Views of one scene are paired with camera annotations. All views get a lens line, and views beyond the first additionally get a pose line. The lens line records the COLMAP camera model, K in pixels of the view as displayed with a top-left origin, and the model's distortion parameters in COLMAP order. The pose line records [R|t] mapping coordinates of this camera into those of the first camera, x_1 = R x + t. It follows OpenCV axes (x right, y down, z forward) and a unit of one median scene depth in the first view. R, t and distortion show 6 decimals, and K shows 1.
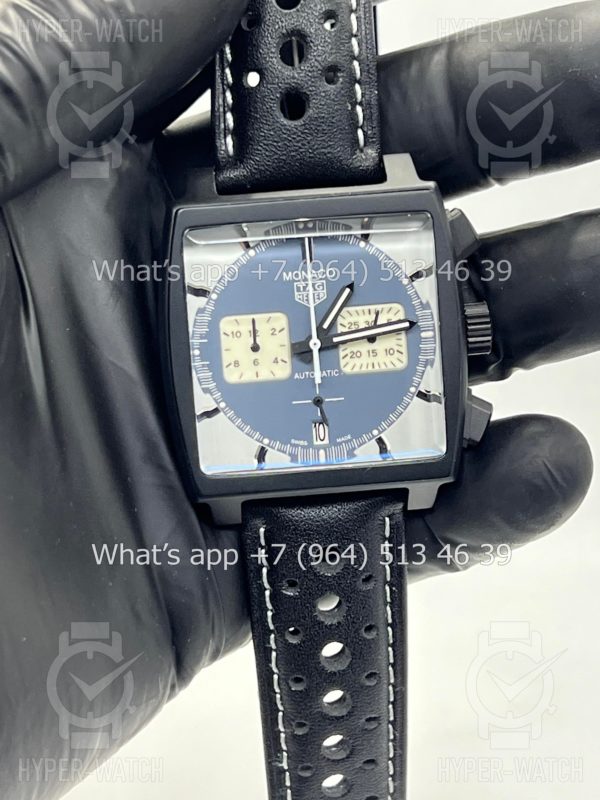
lens RADIAL K [[1804.9, 0, 298.9], [0, 1804.9, 384.3], [0, 0, 1]] dist [0.038382, 3.985873]
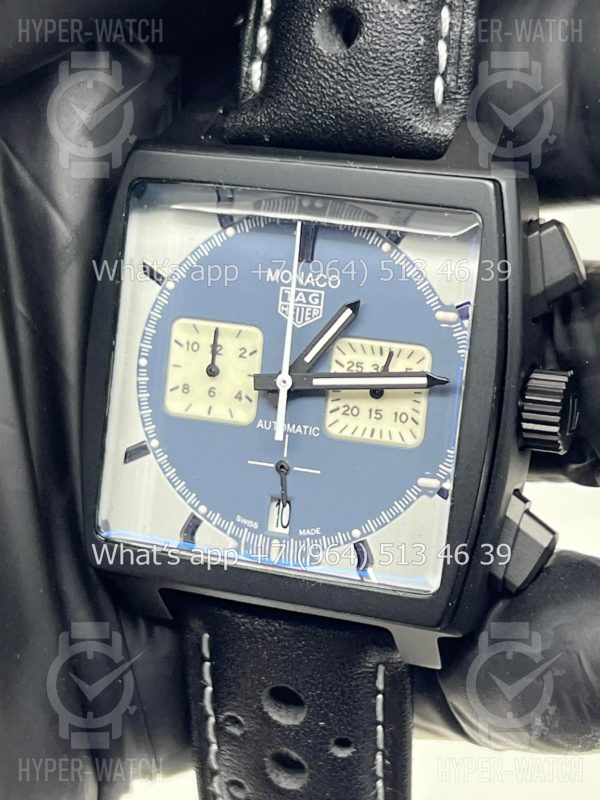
lens RADIAL K [[1804.9, 0, 298.9], [0, 1804.9, 384.3], [0, 0, 1]] dist [0.038382, 3.985873]
pose [[0.900849, 0.195105, -0.387821, 0.267994], [-0.206667, 0.978336, 0.012125, -0.030087], [0.381785, 0.069227, 0.921655, 0.385044]]
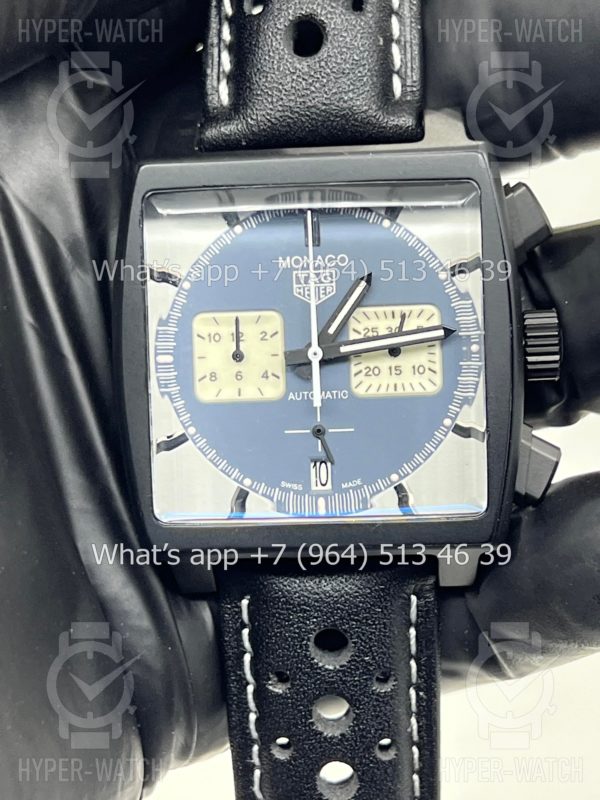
lens RADIAL K [[1804.9, 0, 298.9], [0, 1804.9, 384.3], [0, 0, 1]] dist [0.038382, 3.985873]
pose [[0.991481, 0.041921, -0.123318, 0.093419], [-0.049197, 0.997186, -0.056562, 0.032423], [0.120600, 0.062147, 0.990754, 0.258832]]
